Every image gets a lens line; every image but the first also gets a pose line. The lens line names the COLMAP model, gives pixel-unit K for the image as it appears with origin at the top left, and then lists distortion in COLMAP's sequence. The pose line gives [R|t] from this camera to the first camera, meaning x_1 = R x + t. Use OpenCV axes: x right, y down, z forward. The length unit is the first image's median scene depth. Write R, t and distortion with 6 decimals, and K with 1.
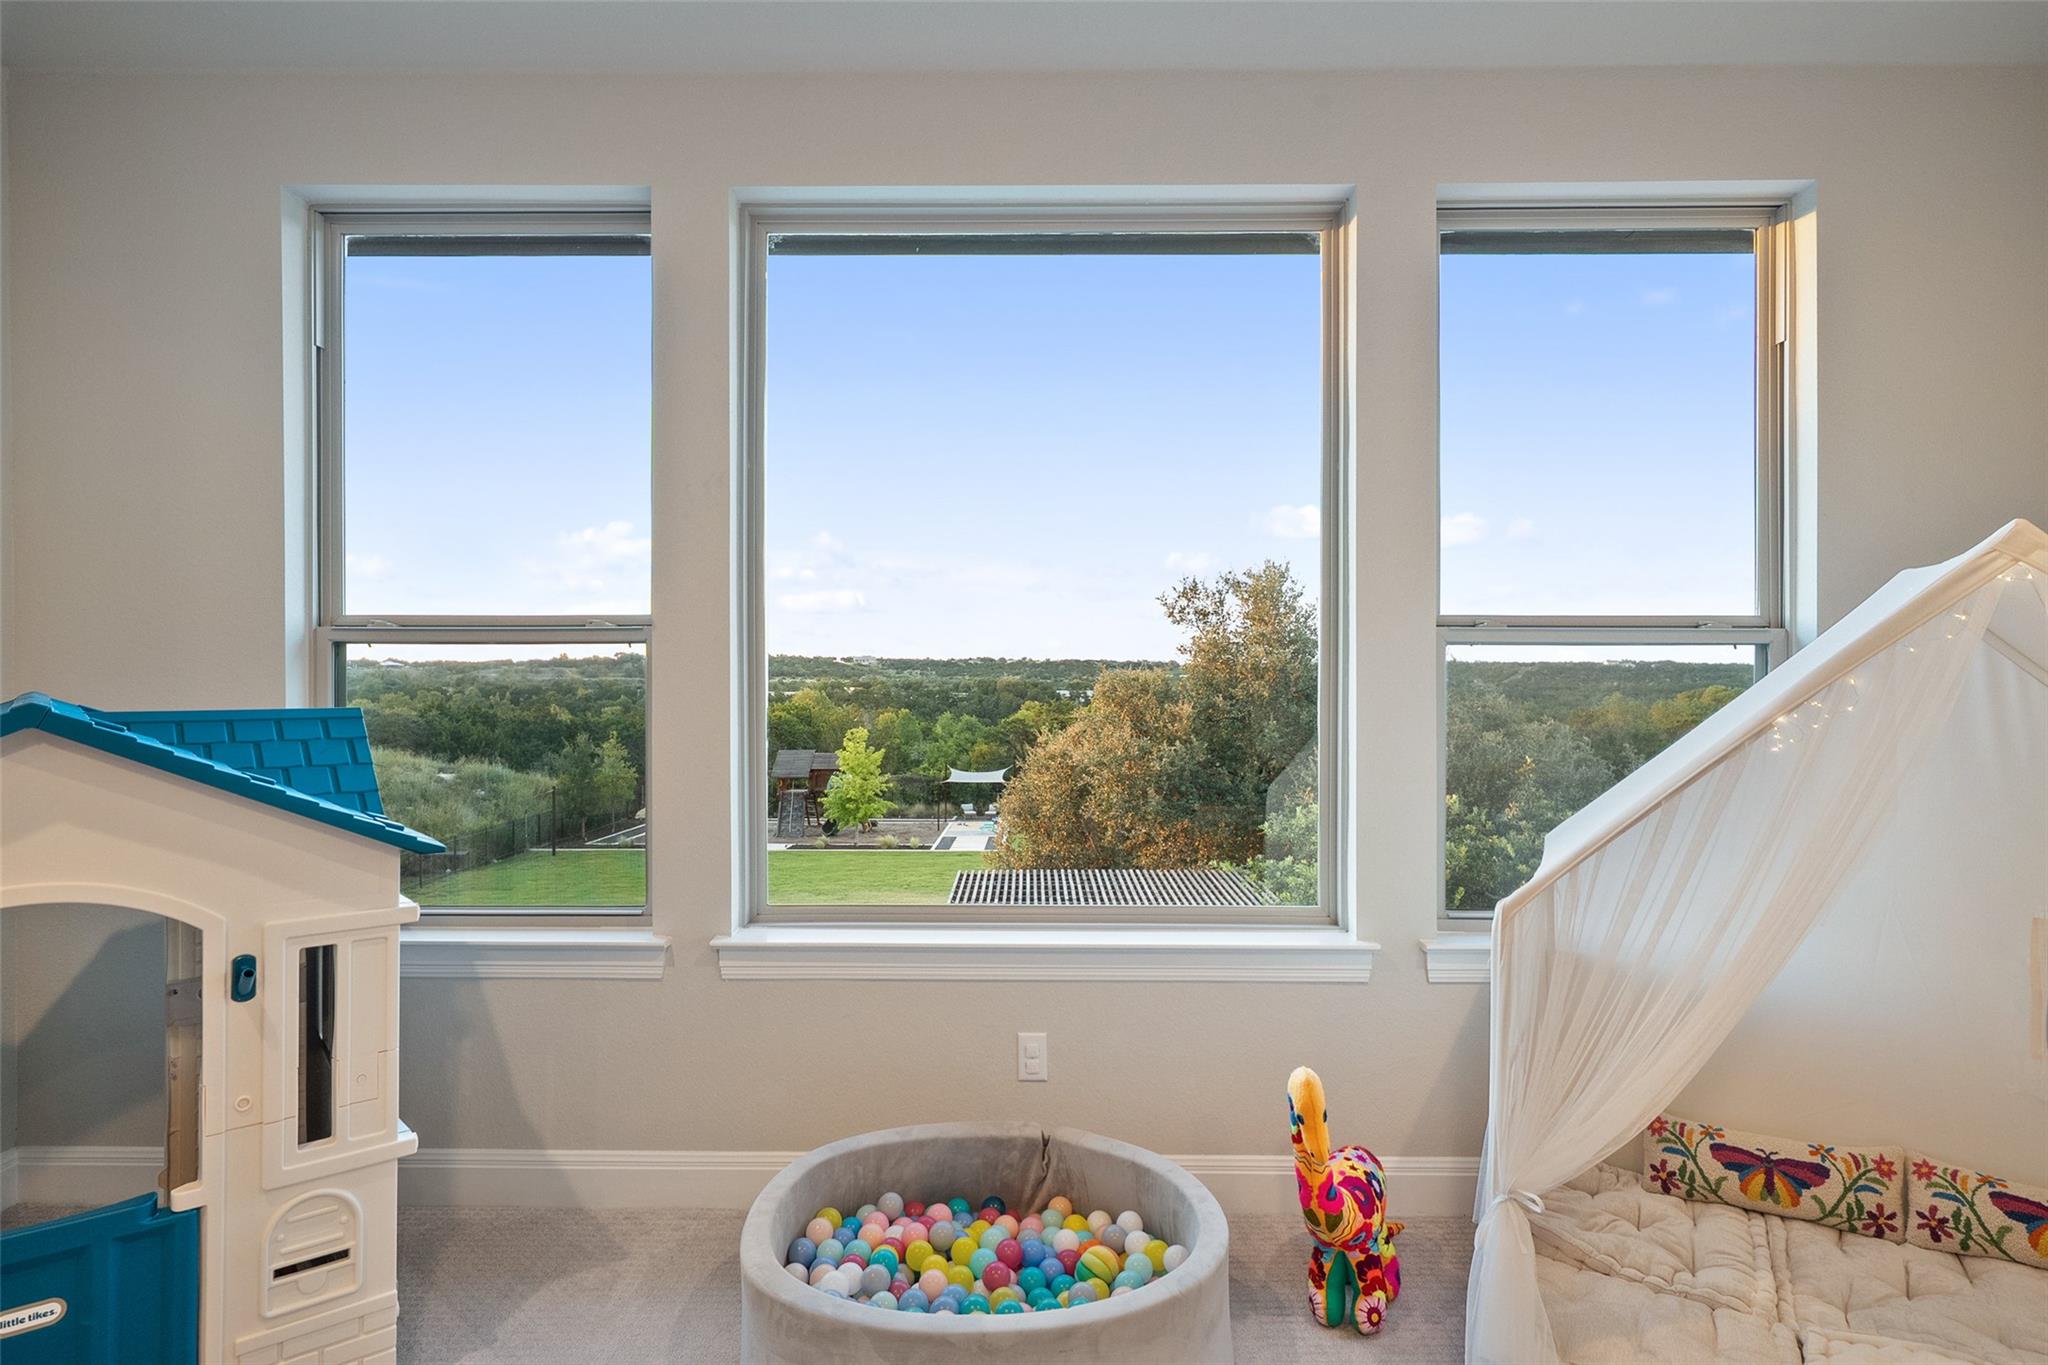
lens RADIAL K [[1223.8, 0, 1024.0], [0, 1223.8, 682.5], [0, 0, 1]] dist [0.000285, 0.000005]
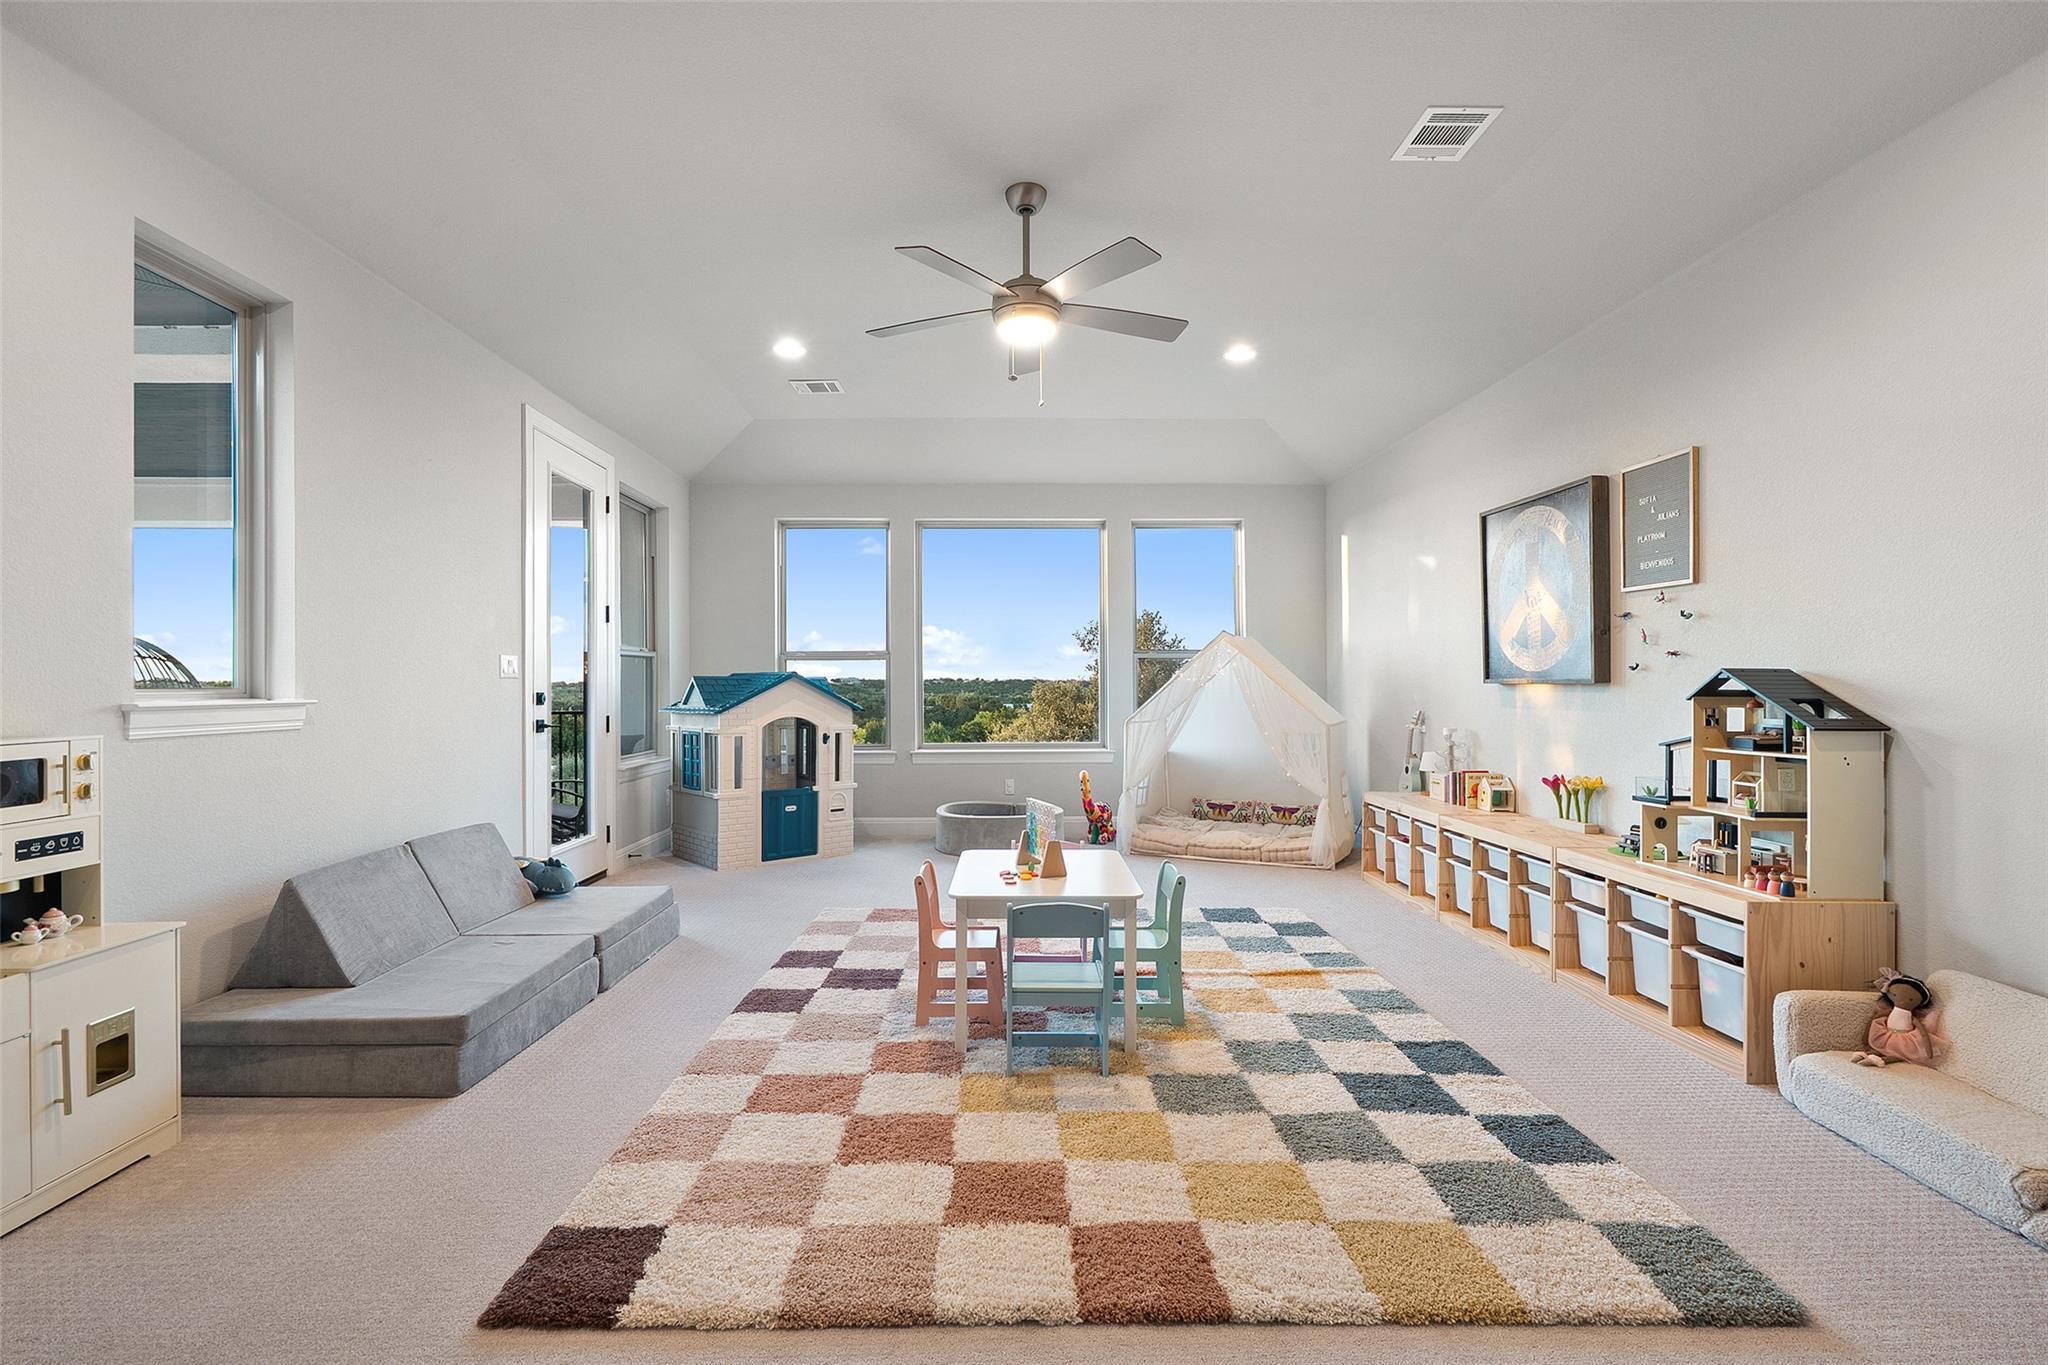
lens RADIAL K [[936.3, 0, 1024.0], [0, 936.3, 682.5], [0, 0, 1]] dist [-0.000373, 0.000567]
pose [[0.998808, -0.006373, 0.048398, -0.082535], [0.007079, 0.999871, -0.014431, 0.073723], [-0.048300, 0.014756, 0.998724, -1.665841]]
